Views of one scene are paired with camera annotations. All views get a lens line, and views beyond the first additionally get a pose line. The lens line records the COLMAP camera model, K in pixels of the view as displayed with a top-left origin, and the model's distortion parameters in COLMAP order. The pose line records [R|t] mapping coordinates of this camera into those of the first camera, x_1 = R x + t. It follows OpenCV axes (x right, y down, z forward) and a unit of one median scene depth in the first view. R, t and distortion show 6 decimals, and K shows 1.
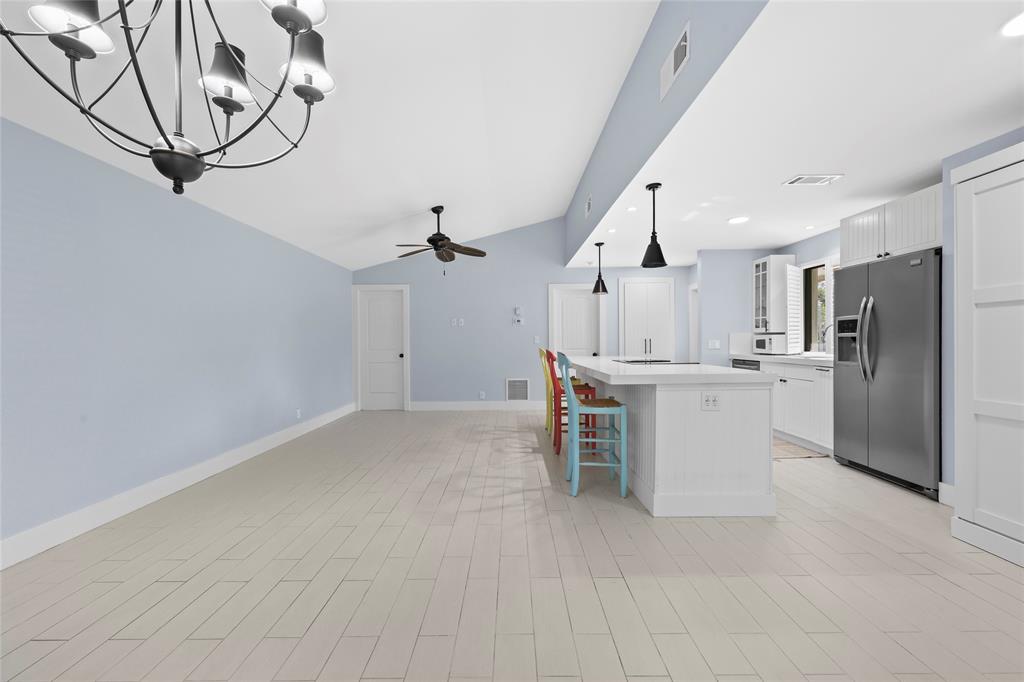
lens RADIAL K [[413.2, 0, 512.2], [0, 413.2, 345.5], [0, 0, 1]] dist [0.001014, 0.000077]
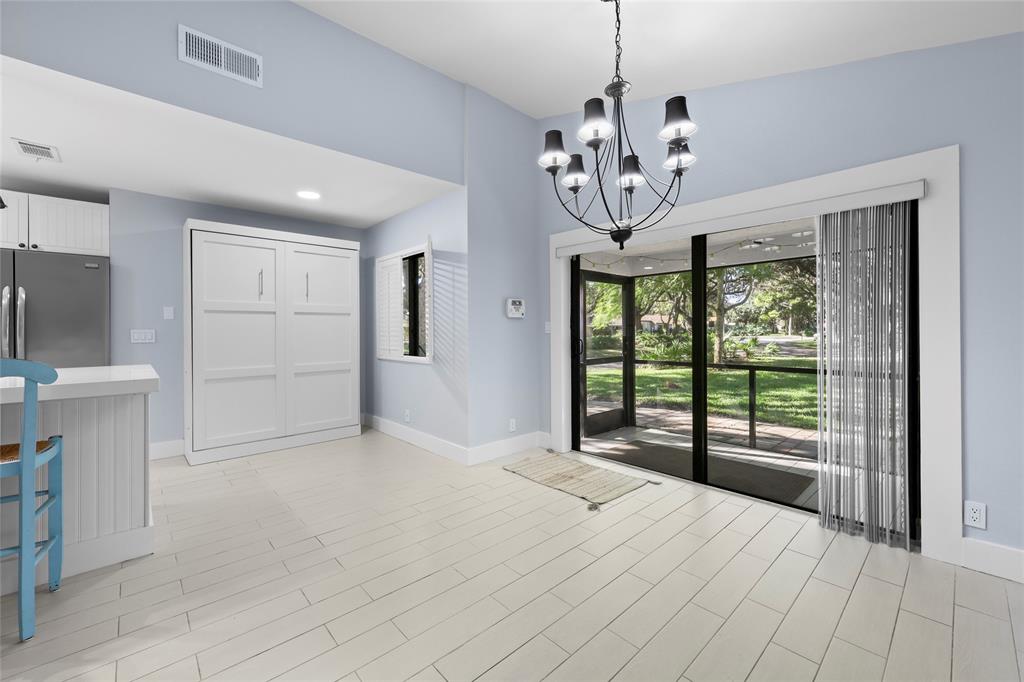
lens RADIAL K [[414.2, 0, 512.0], [0, 414.2, 328.0], [0, 0, 1]] dist [0.000259, 0.000135]
pose [[-0.674690, 0.016702, 0.737912, -0.441330], [0.017655, 0.999823, -0.006488, -0.000738], [-0.737890, 0.008650, -0.674866, 0.629822]]
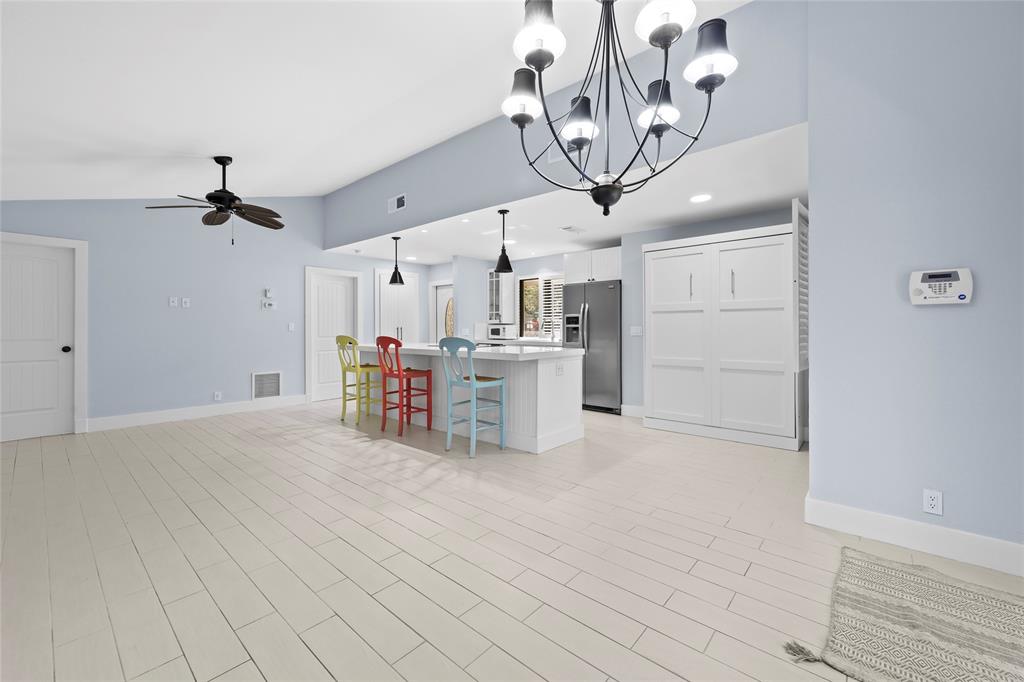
lens RADIAL K [[414.2, 0, 512.0], [0, 414.2, 328.0], [0, 0, 1]] dist [0.000259, 0.000135]
pose [[0.660936, 0.008552, 0.750394, -0.472967], [0.003019, 0.999897, -0.014054, 0.004033], [-0.750436, 0.011554, 0.660842, 0.082485]]
